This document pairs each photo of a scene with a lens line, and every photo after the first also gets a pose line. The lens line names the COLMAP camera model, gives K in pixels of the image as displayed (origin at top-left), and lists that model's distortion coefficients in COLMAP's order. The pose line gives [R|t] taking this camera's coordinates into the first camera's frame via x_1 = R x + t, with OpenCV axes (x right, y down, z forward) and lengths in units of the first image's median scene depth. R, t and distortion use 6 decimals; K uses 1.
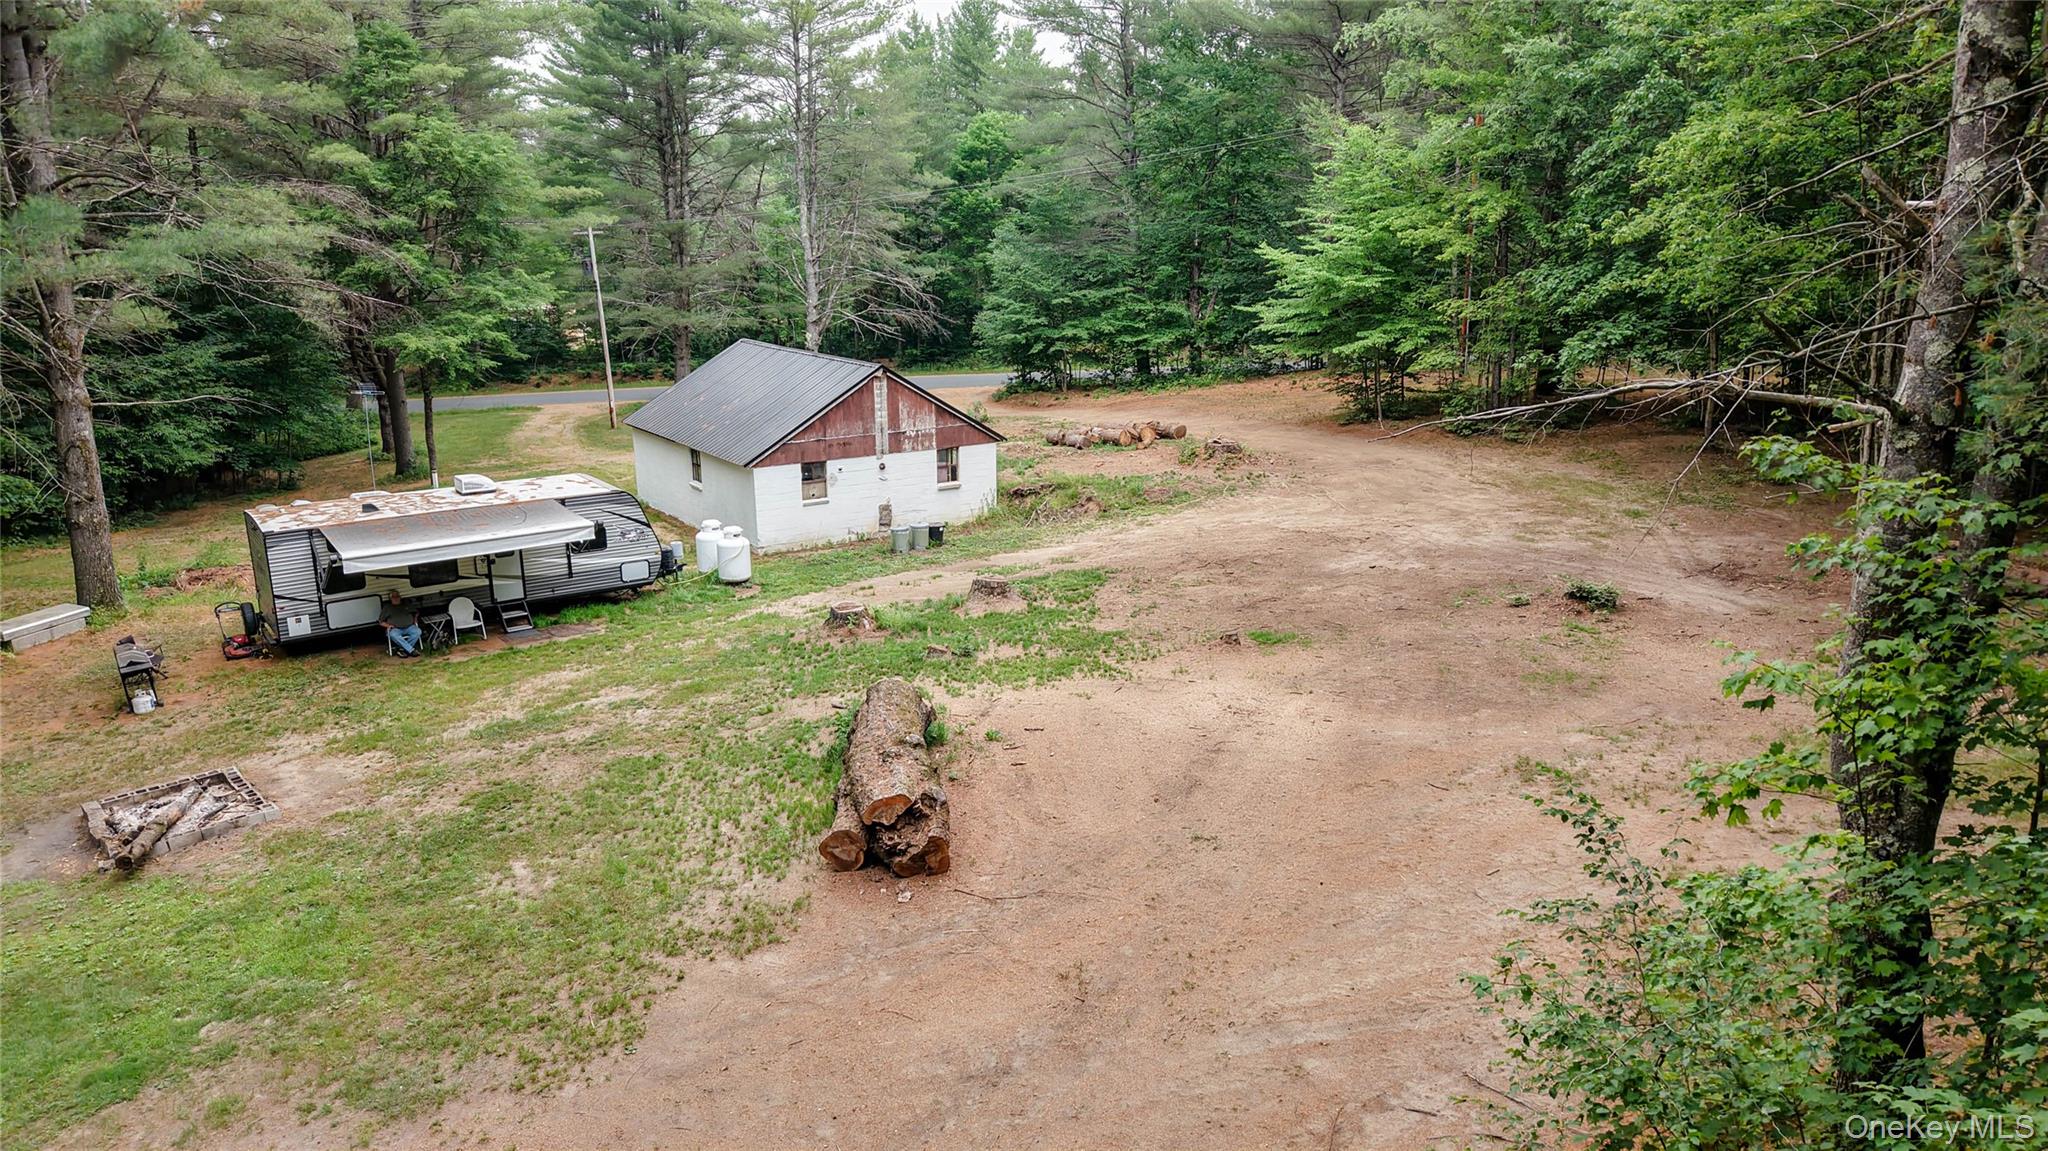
lens RADIAL K [[1434.6, 0, 1028.2], [0, 1434.6, 606.0], [0, 0, 1]] dist [0.200687, -0.571100]
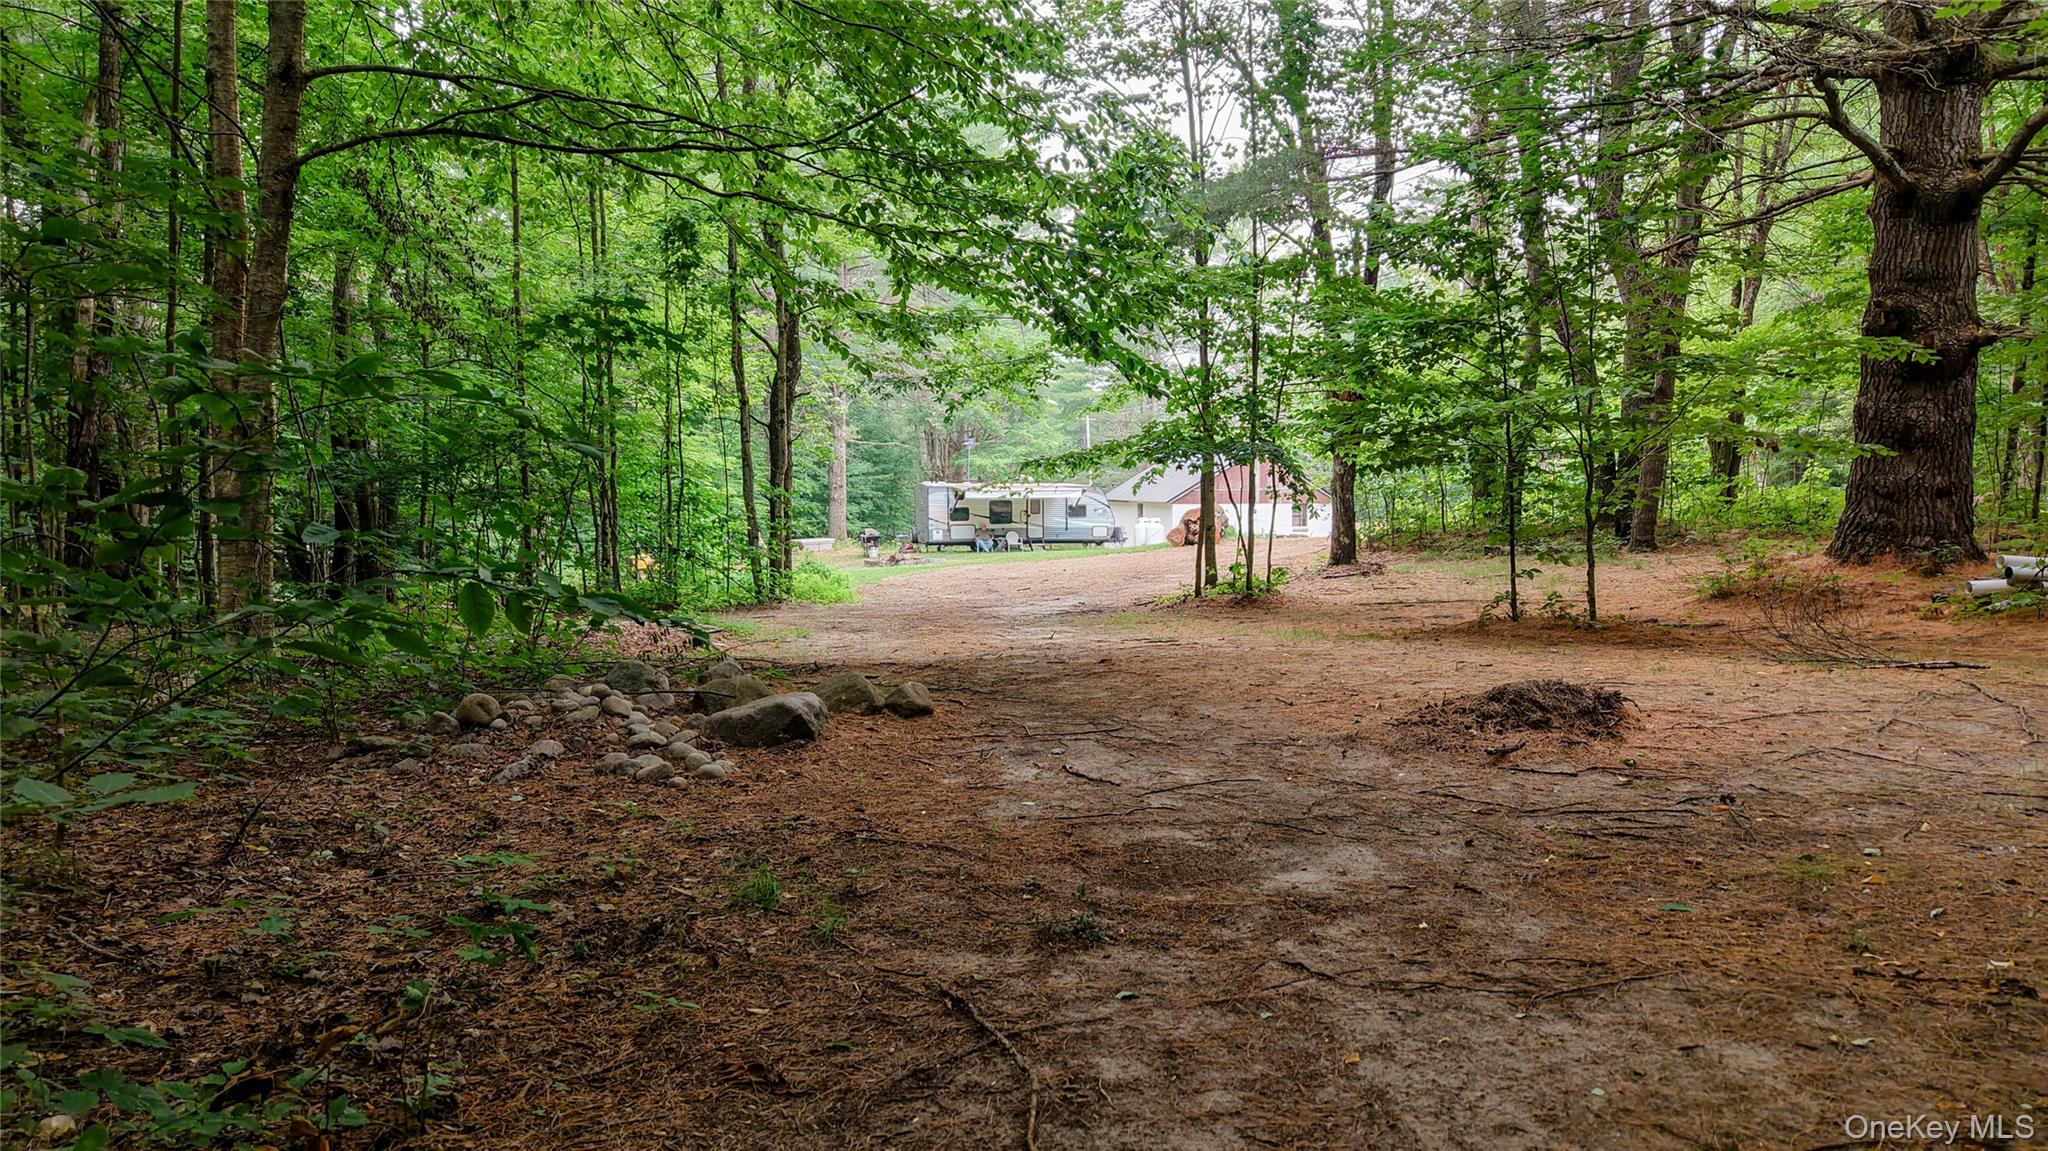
lens RADIAL K [[1448.8, 0, 1024.0], [0, 1448.8, 575.5], [0, 0, 1]] dist [0.078768, -0.167519]
pose [[0.948424, 0.020785, -0.316322, 0.165392], [-0.083779, 0.978804, -0.186879, 0.294212], [0.305733, 0.203741, 0.930063, -0.544504]]
